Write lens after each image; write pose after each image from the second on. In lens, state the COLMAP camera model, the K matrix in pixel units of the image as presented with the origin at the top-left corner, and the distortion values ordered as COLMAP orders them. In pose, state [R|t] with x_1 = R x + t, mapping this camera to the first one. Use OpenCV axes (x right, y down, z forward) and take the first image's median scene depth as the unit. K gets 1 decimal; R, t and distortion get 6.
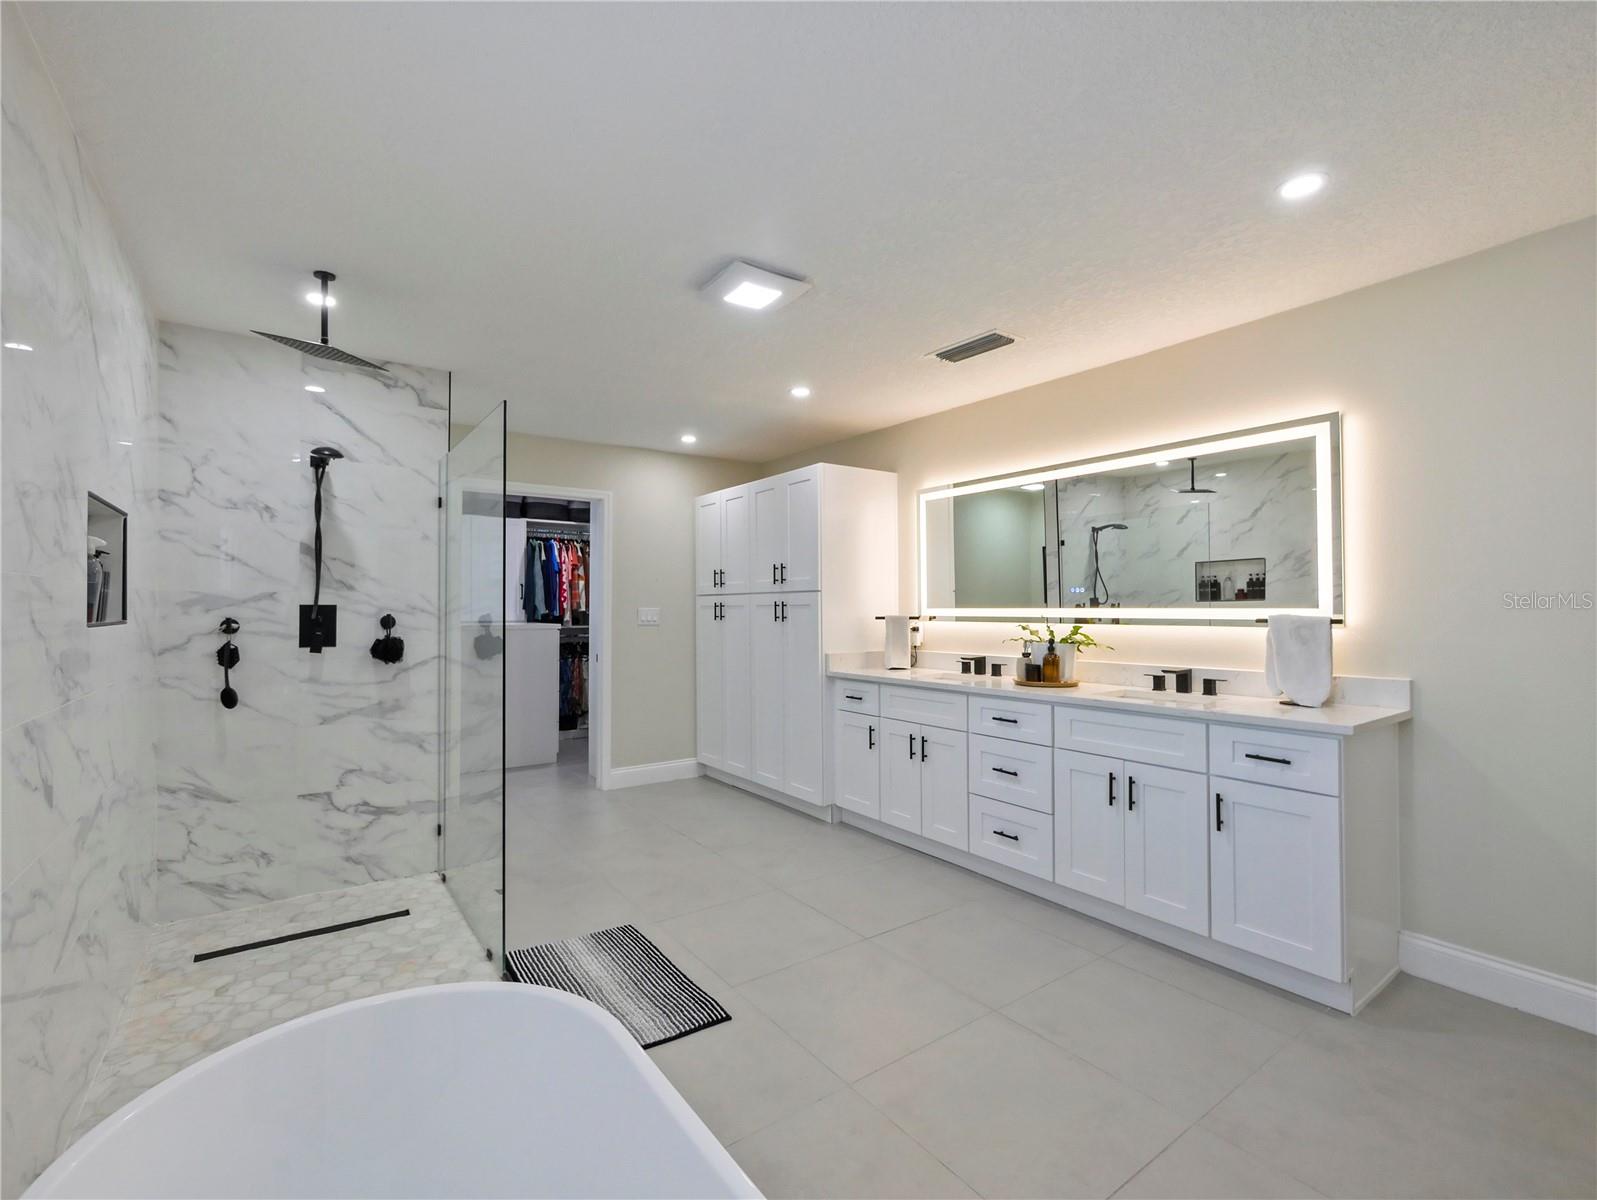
lens RADIAL K [[723.3, 0, 773.6], [0, 723.3, 578.8], [0, 0, 1]] dist [-0.002525, -0.000023]
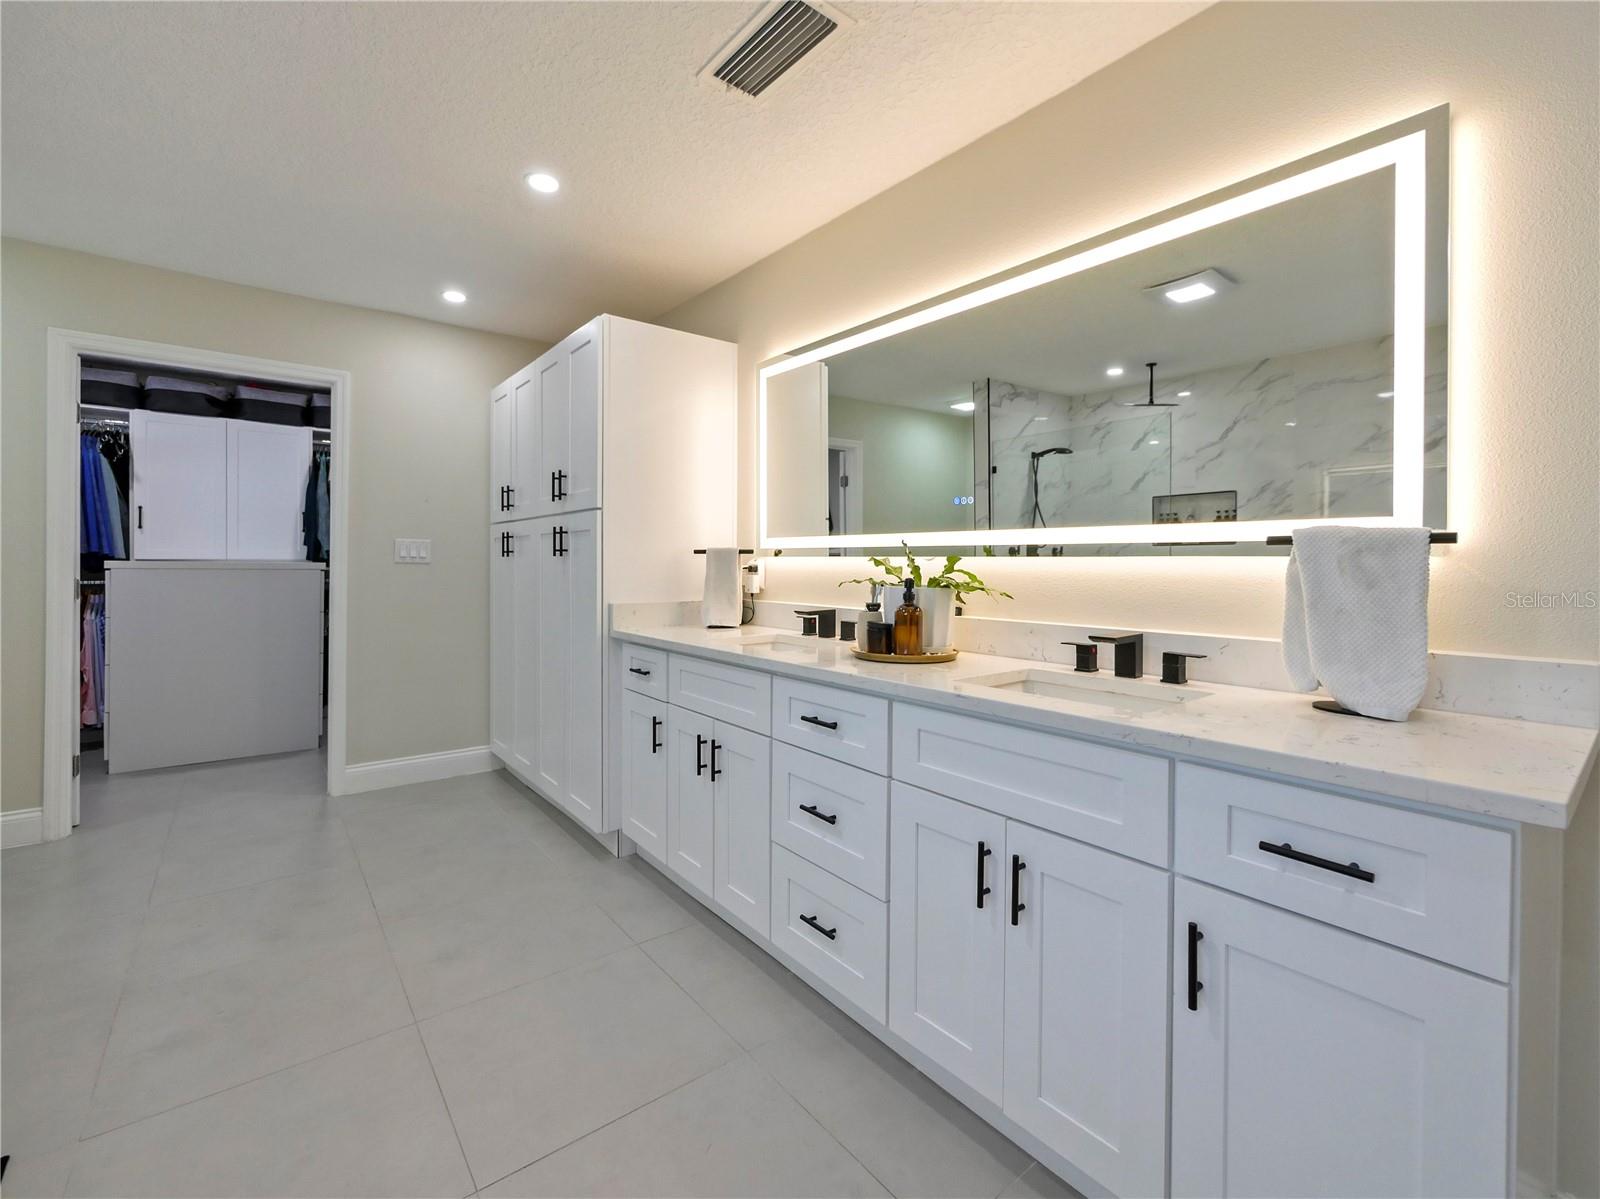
lens RADIAL K [[715.9, 0, 791.1], [0, 715.9, 541.9], [0, 0, 1]] dist [-0.000881, 0.000140]
pose [[0.998123, 0.012034, 0.060051, 0.257914], [-0.012795, 0.999842, 0.012306, 0.047861], [-0.059893, -0.013051, 0.998119, 0.439290]]
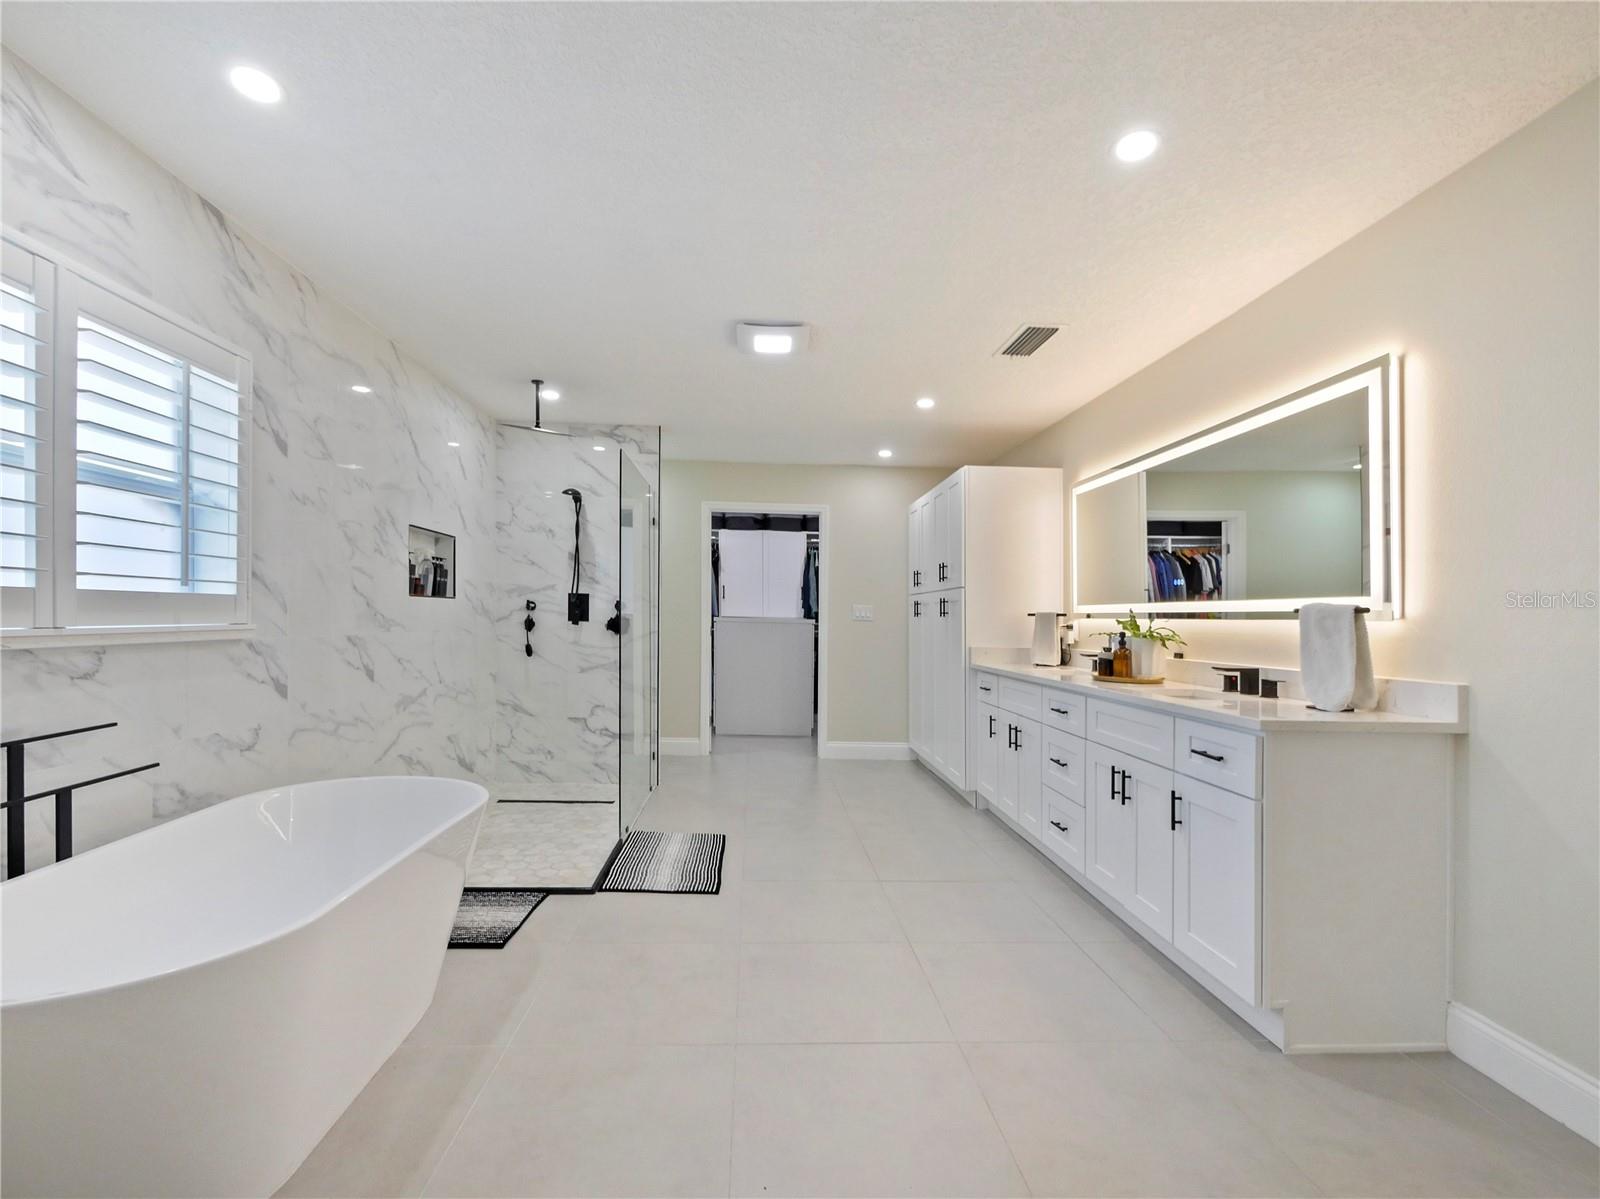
lens RADIAL K [[715.9, 0, 771.4], [0, 715.9, 601.8], [0, 0, 1]] dist [-0.000881, 0.000140]
pose [[0.843057, 0.009604, -0.537738, 0.506866], [-0.002339, 0.999897, 0.014192, 0.030966], [0.537819, -0.010707, 0.842992, -0.044839]]
